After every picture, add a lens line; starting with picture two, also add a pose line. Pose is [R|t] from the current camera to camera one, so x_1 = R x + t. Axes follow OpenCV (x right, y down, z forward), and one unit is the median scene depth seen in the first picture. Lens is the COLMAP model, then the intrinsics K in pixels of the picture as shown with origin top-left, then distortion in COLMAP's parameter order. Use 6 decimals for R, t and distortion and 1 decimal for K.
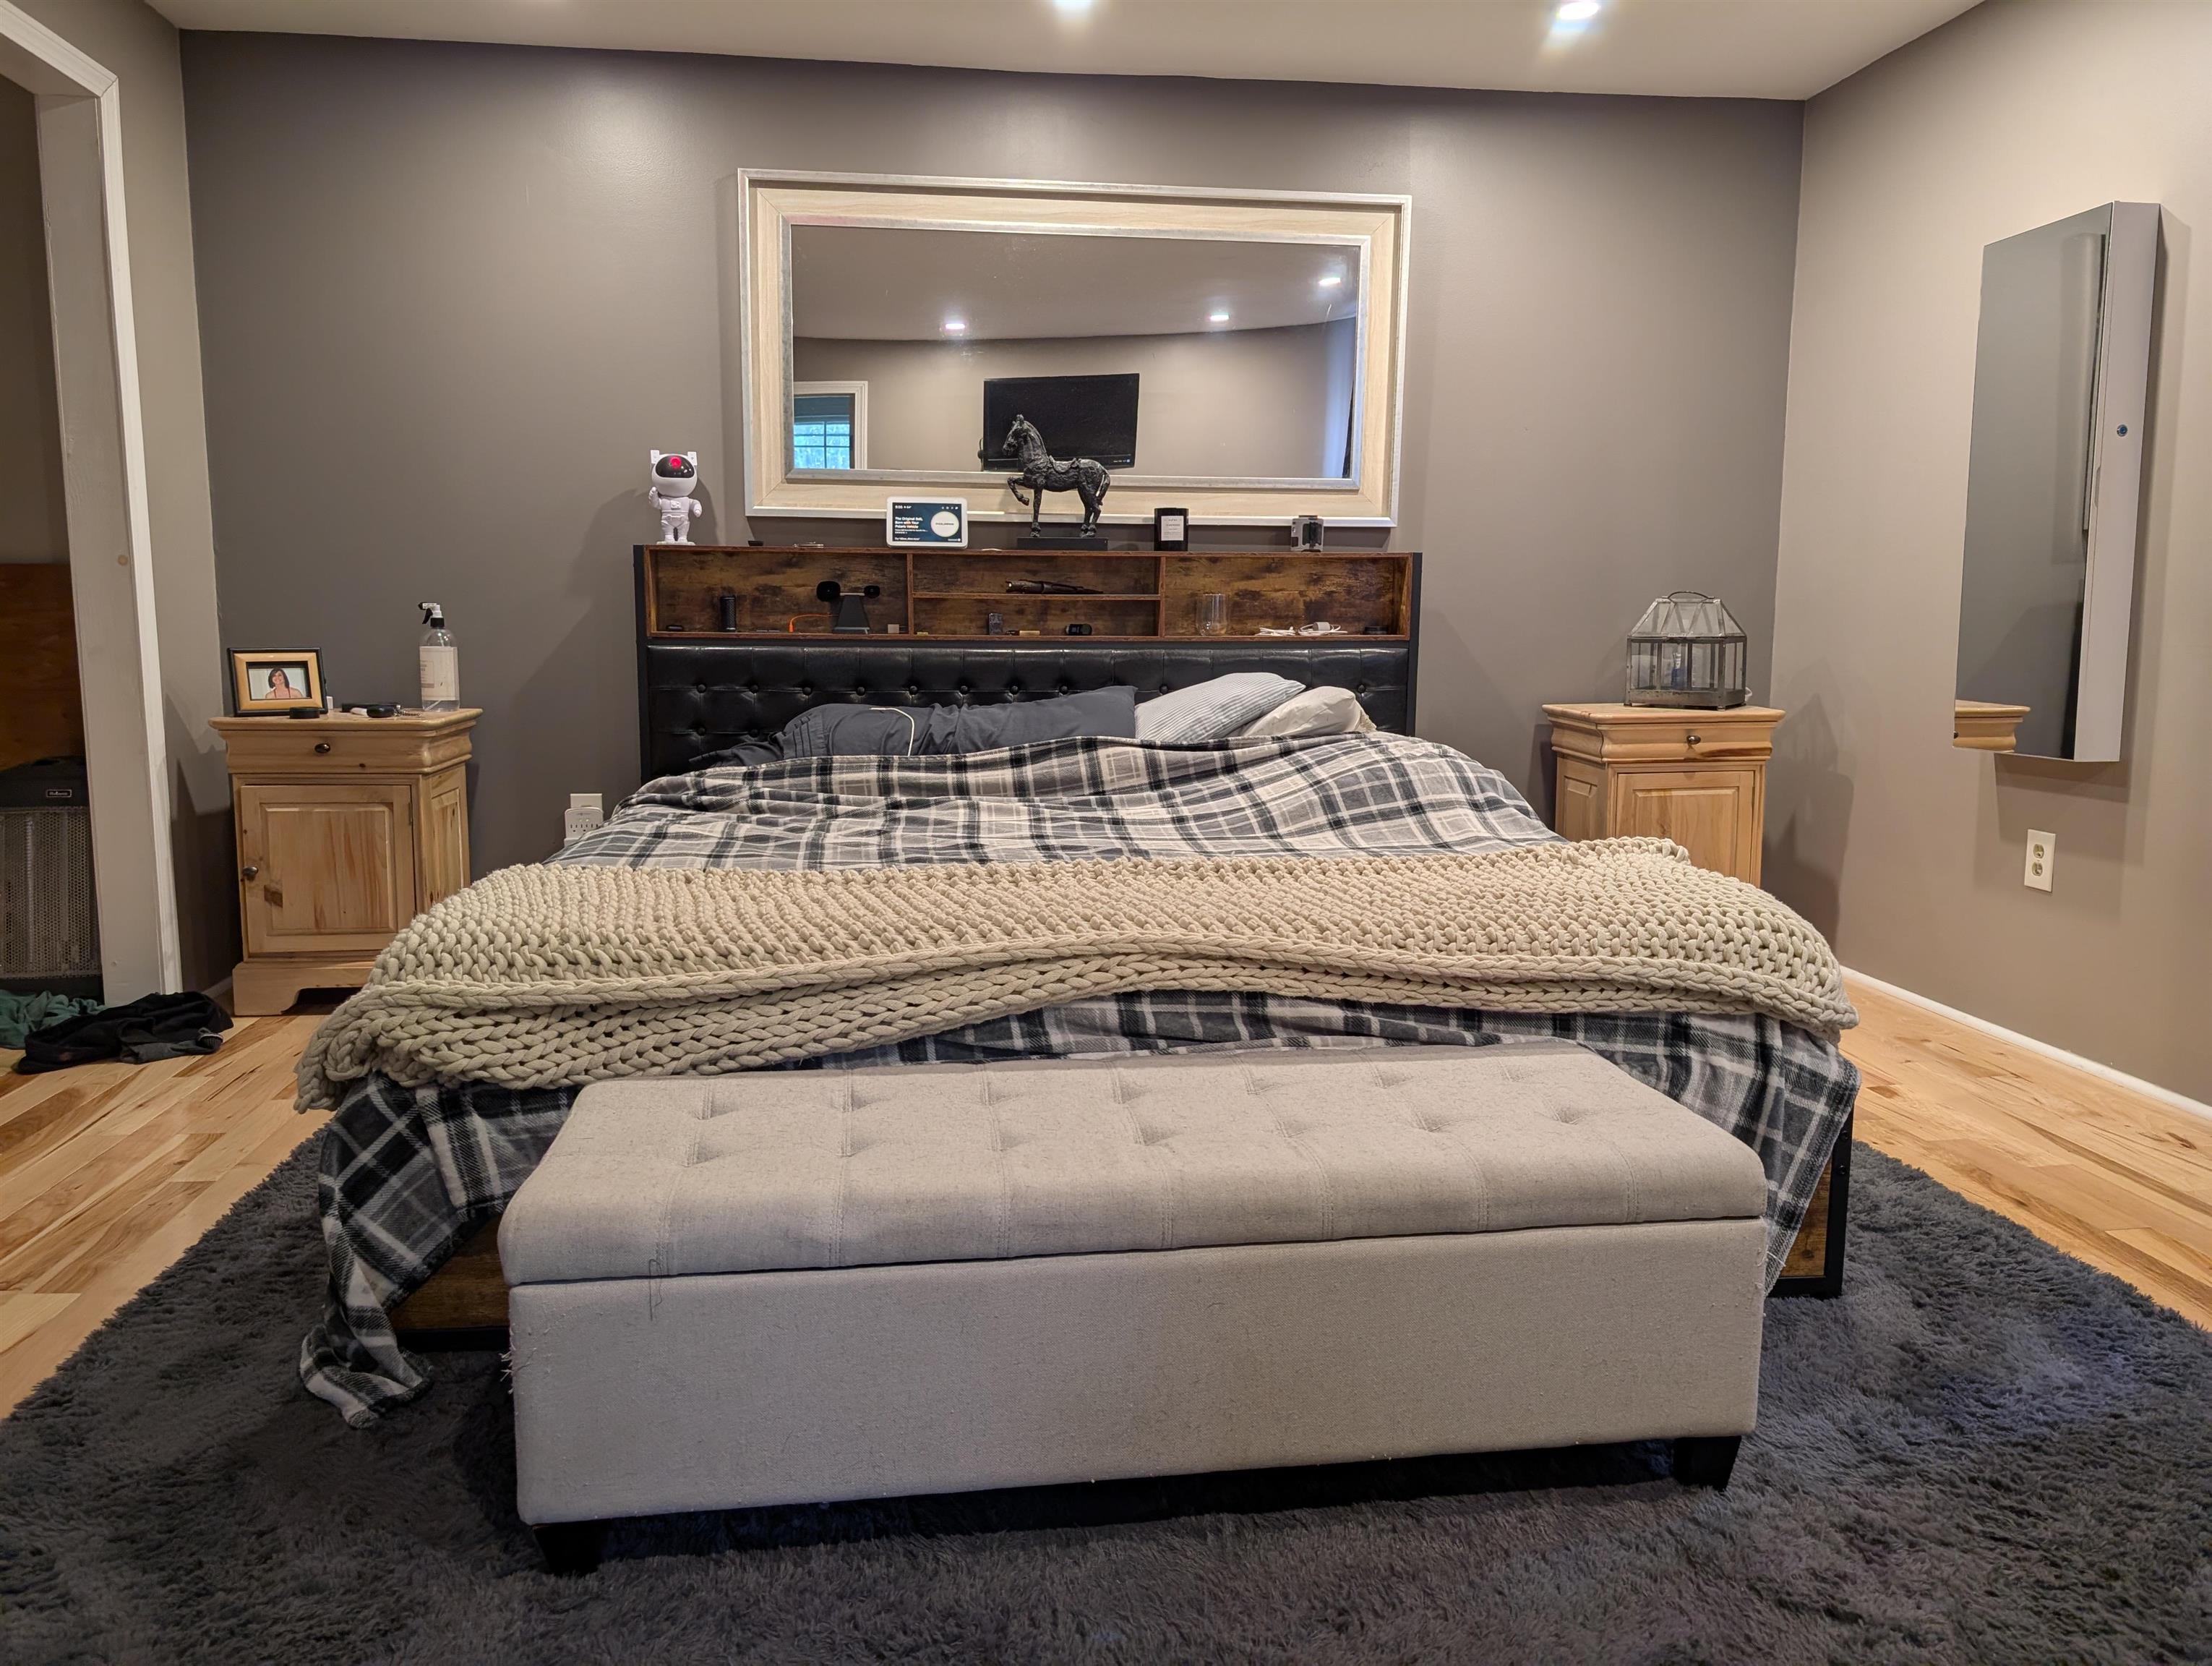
lens RADIAL K [[1605.4, 0, 1094.5], [0, 1605.4, 818.0], [0, 0, 1]] dist [0.029914, -0.022019]
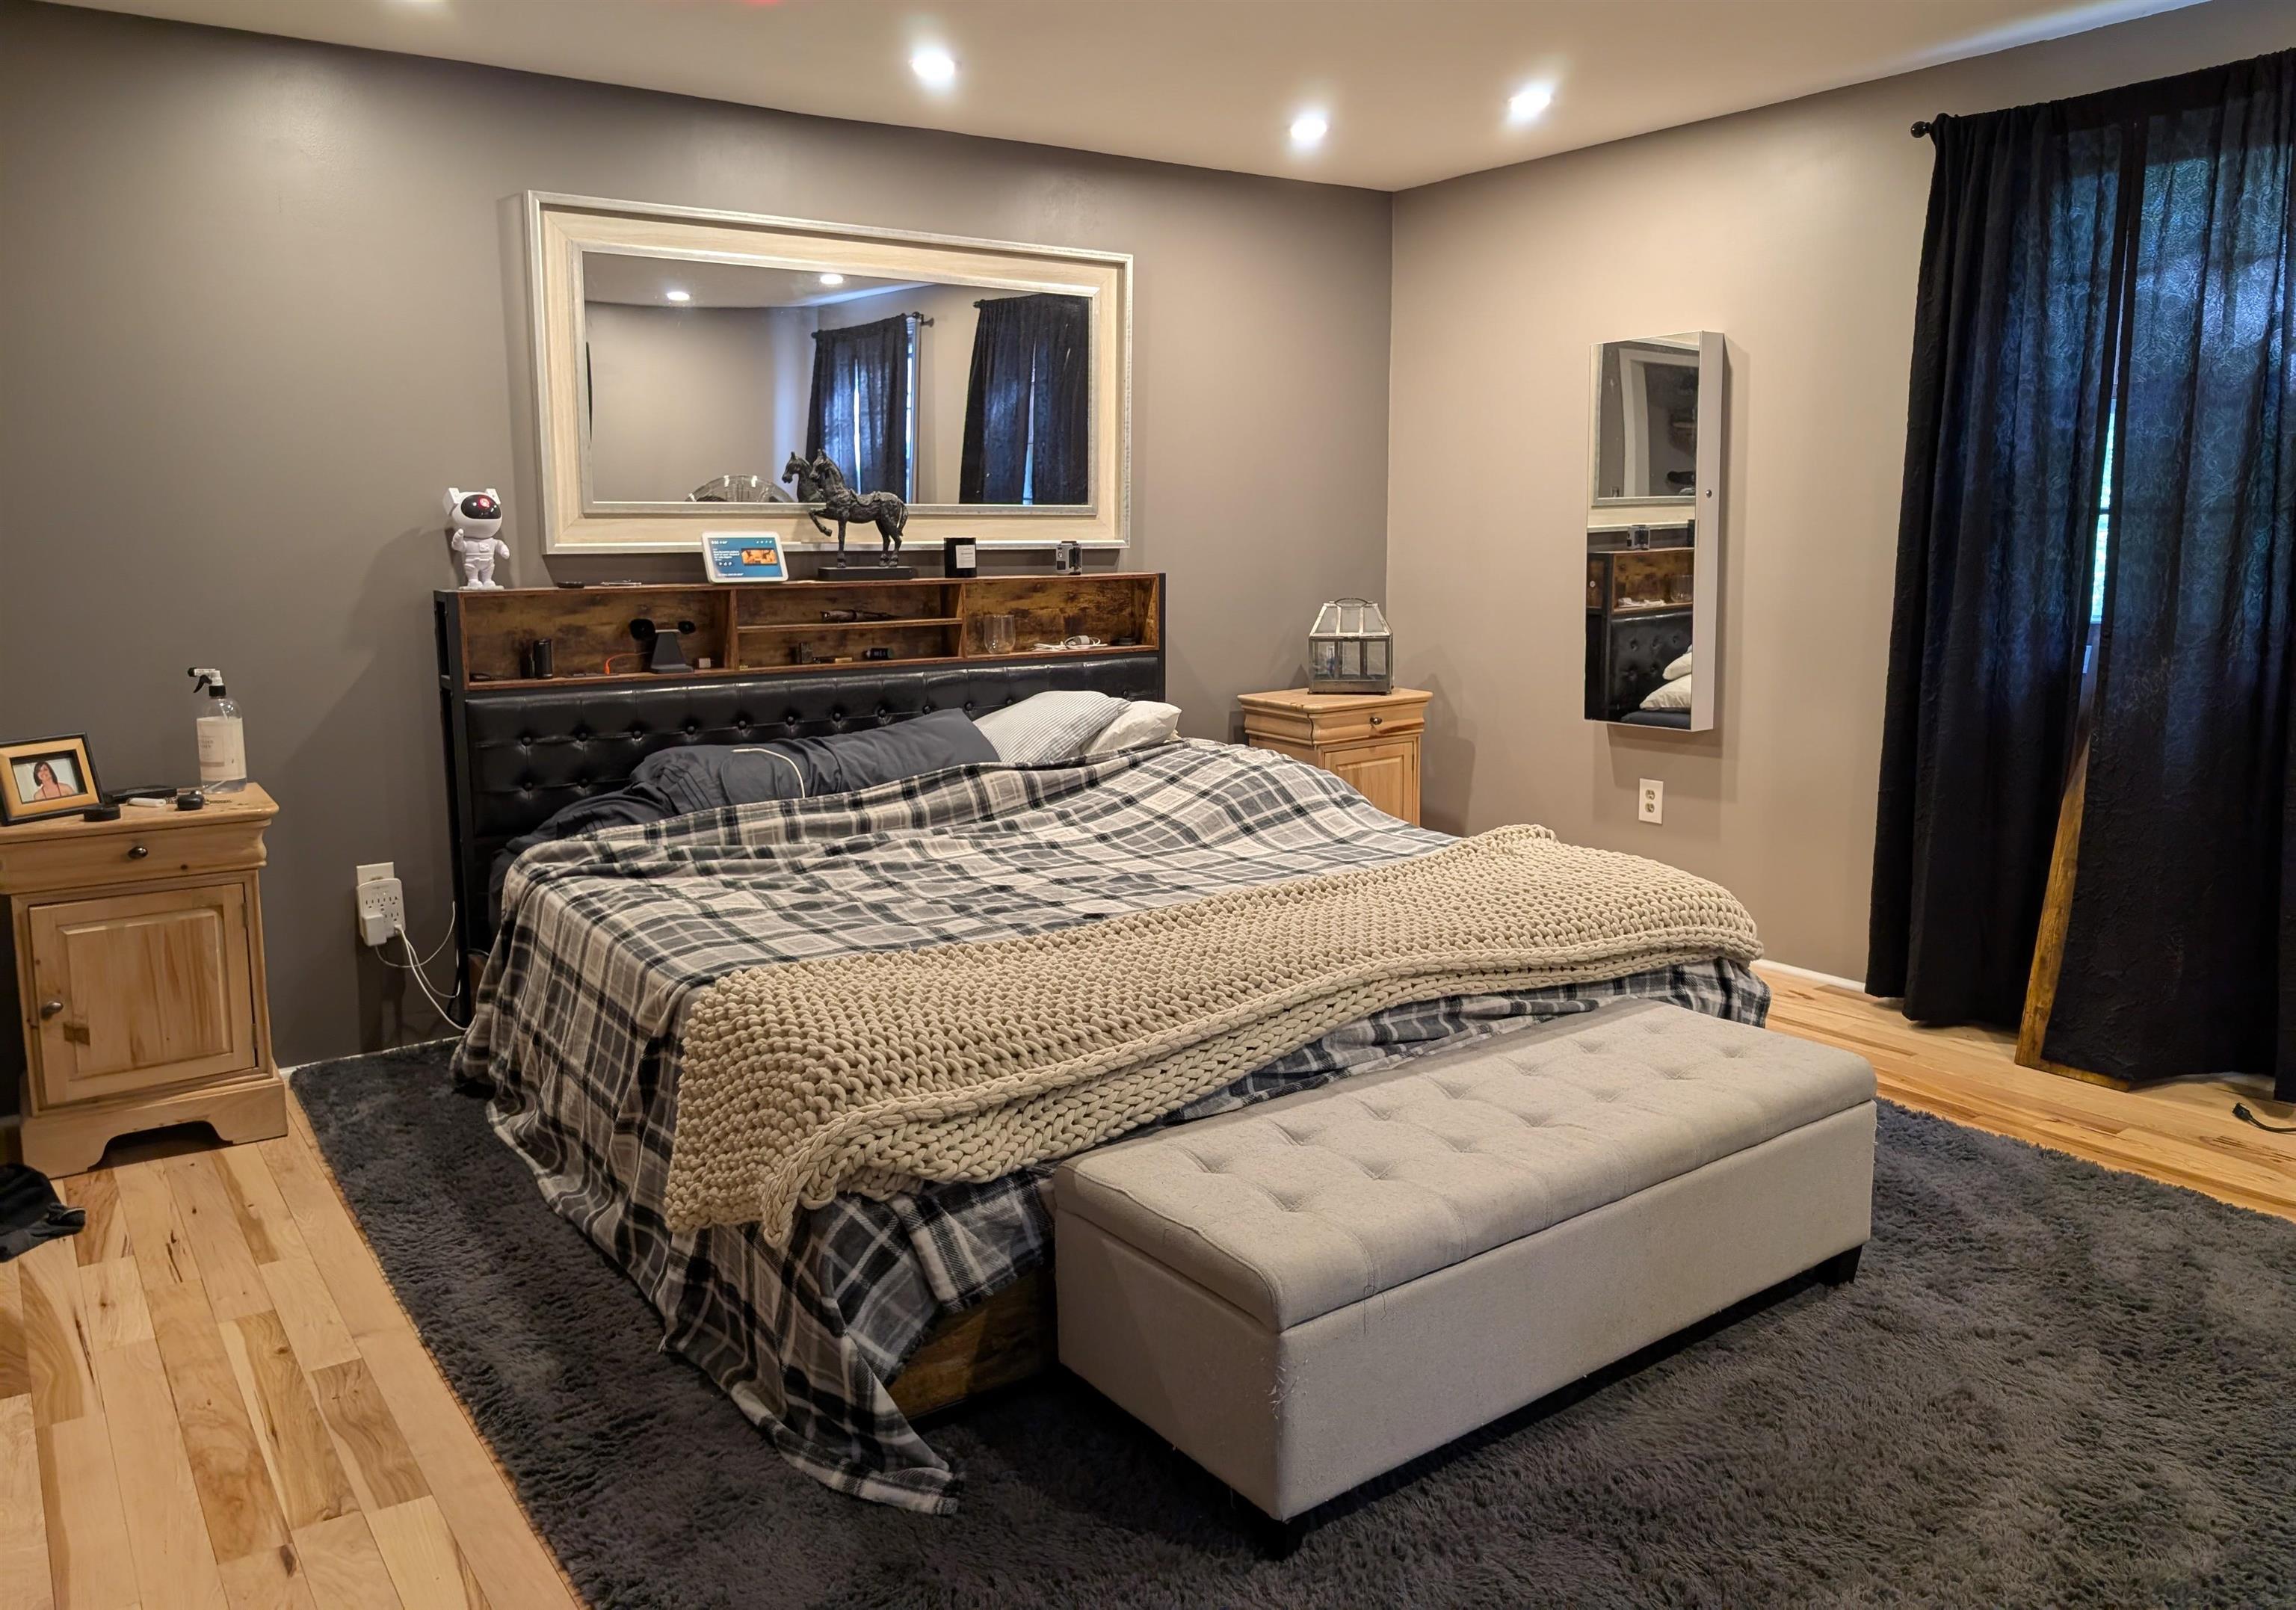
lens RADIAL K [[1663.4, 0, 1153.6], [0, 1663.4, 751.8], [0, 0, 1]] dist [0.027146, -0.019366]
pose [[0.878729, -0.078435, 0.470832, -0.418833], [0.074183, 0.996862, 0.027616, -0.081065], [-0.471521, 0.010661, 0.881791, -0.035816]]
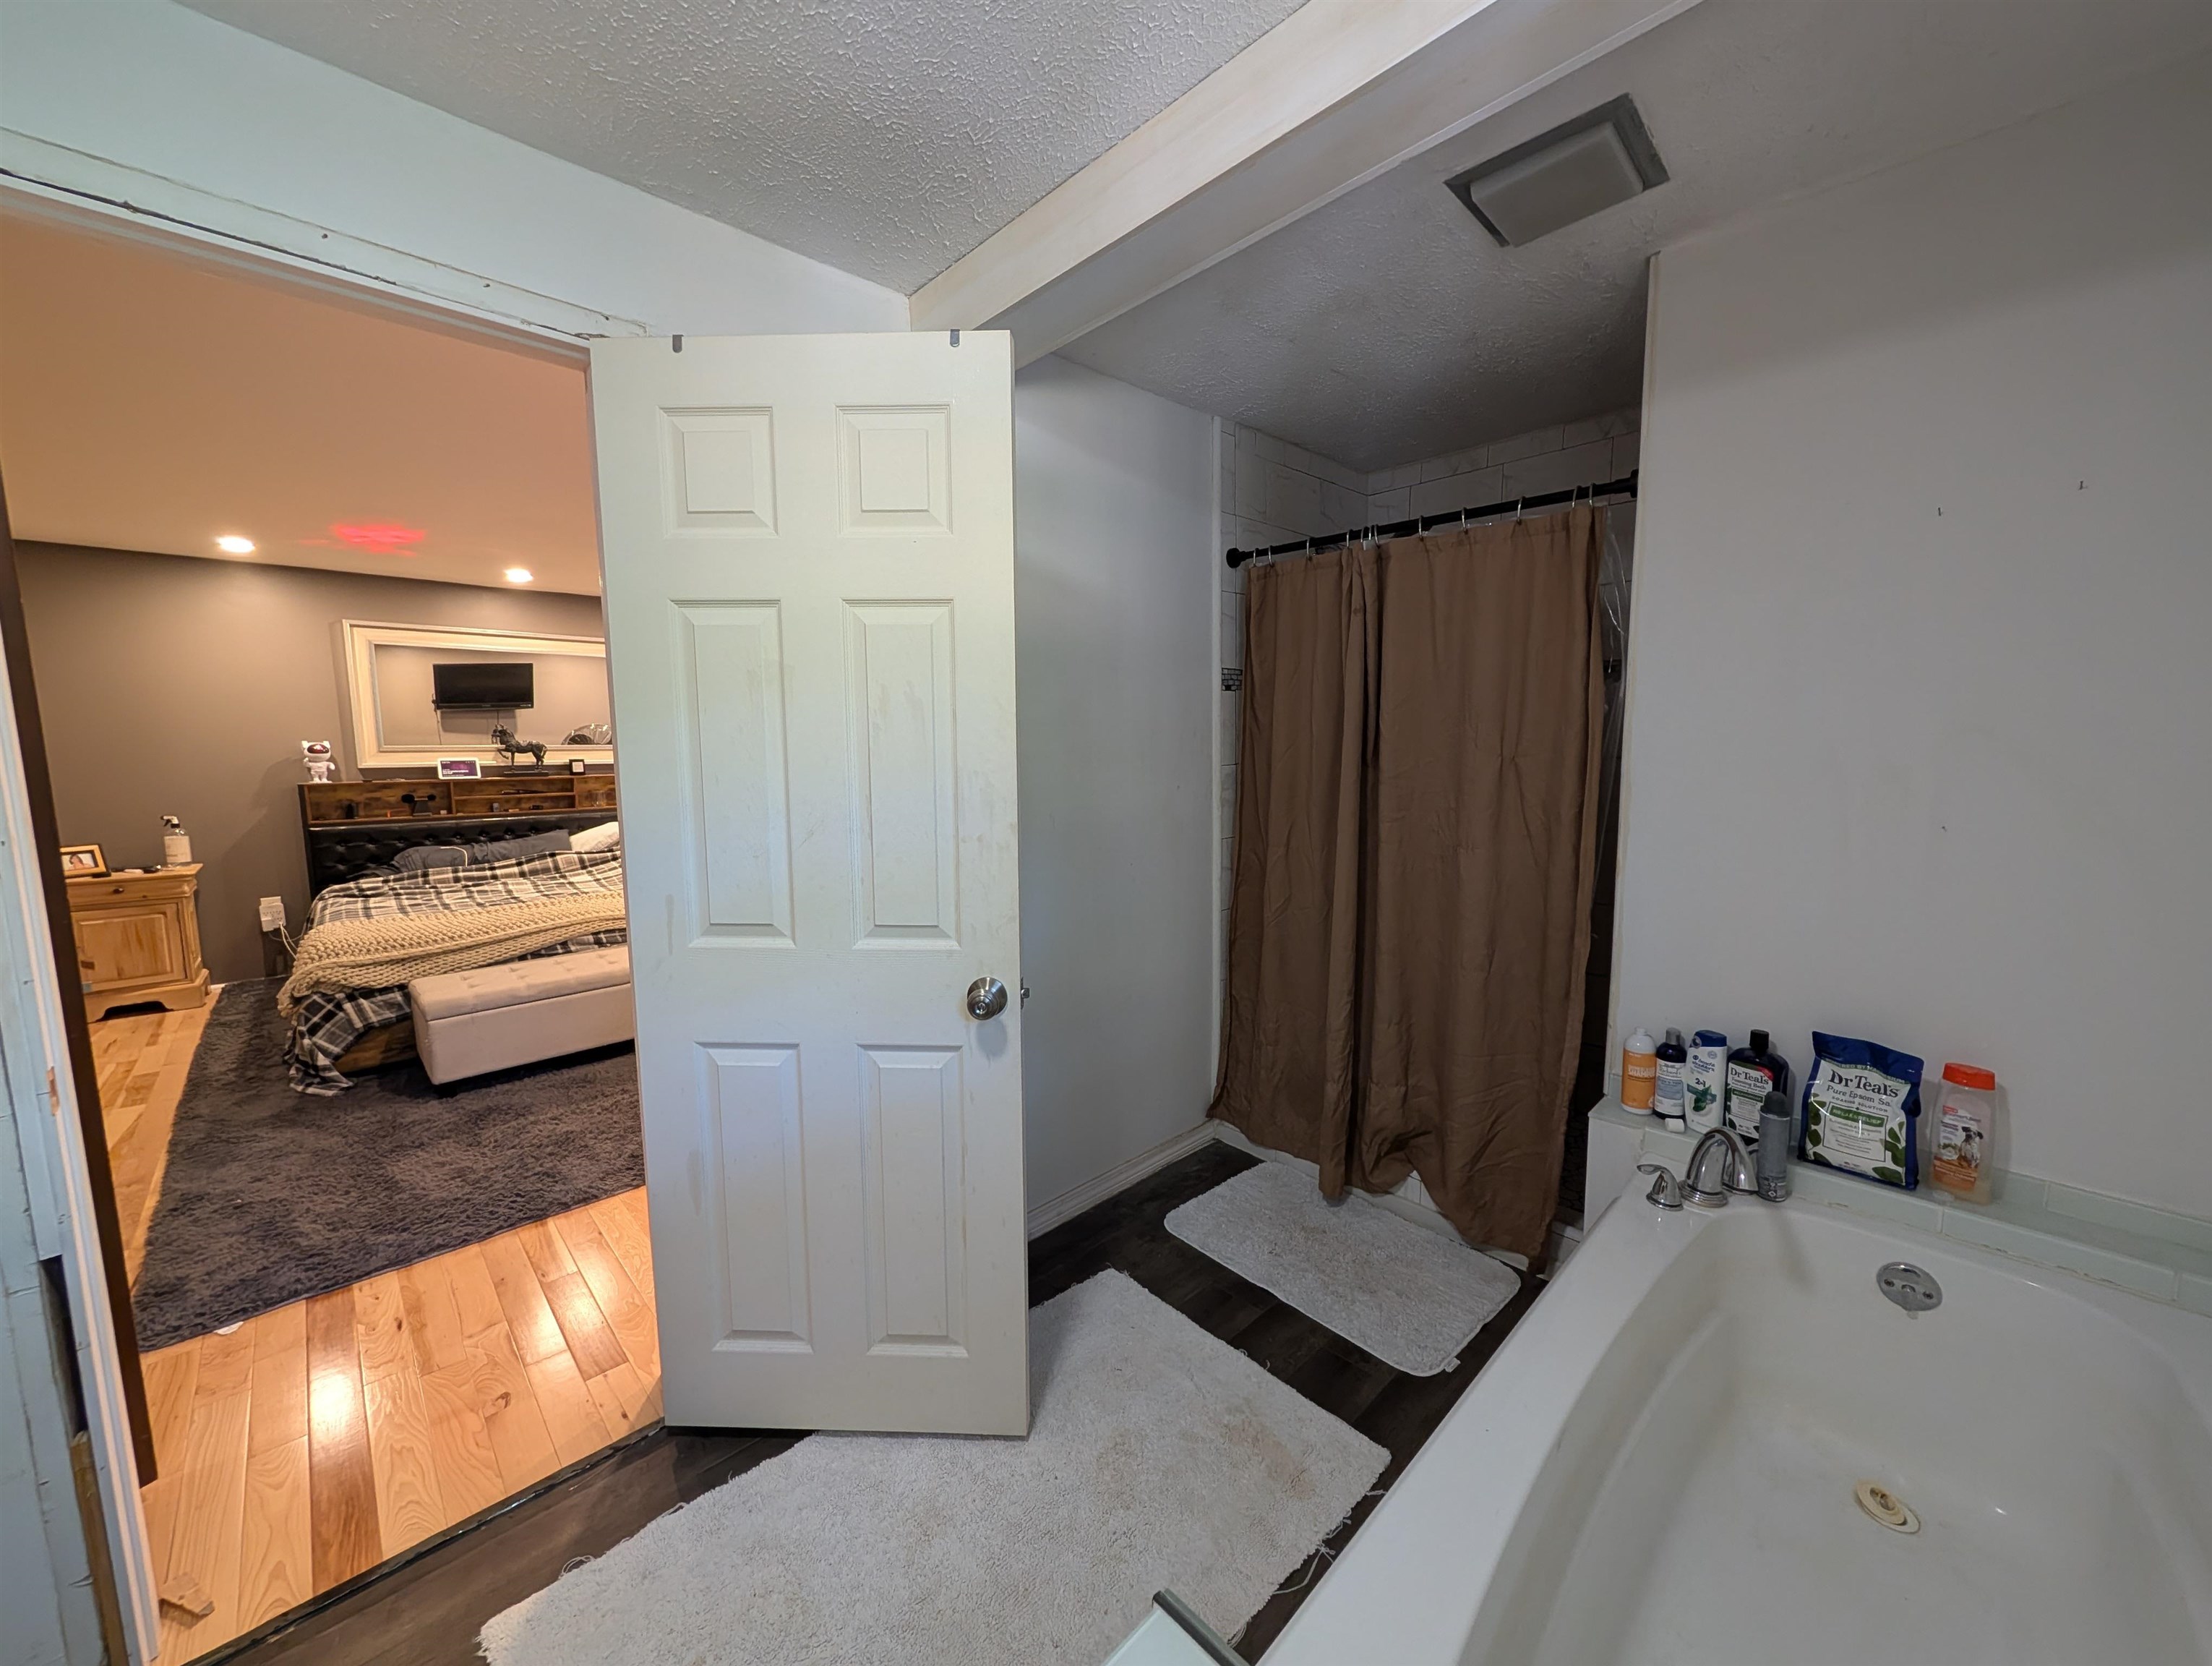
lens RADIAL K [[844.5, 0, 1107.7], [0, 844.5, 832.8], [0, 0, 1]] dist [0.001236, 0.001235]
pose [[0.802025, -0.078183, 0.592151, -0.090904], [0.089806, 0.995911, 0.009858, -0.013540], [-0.590500, 0.045272, 0.805767, -0.661758]]
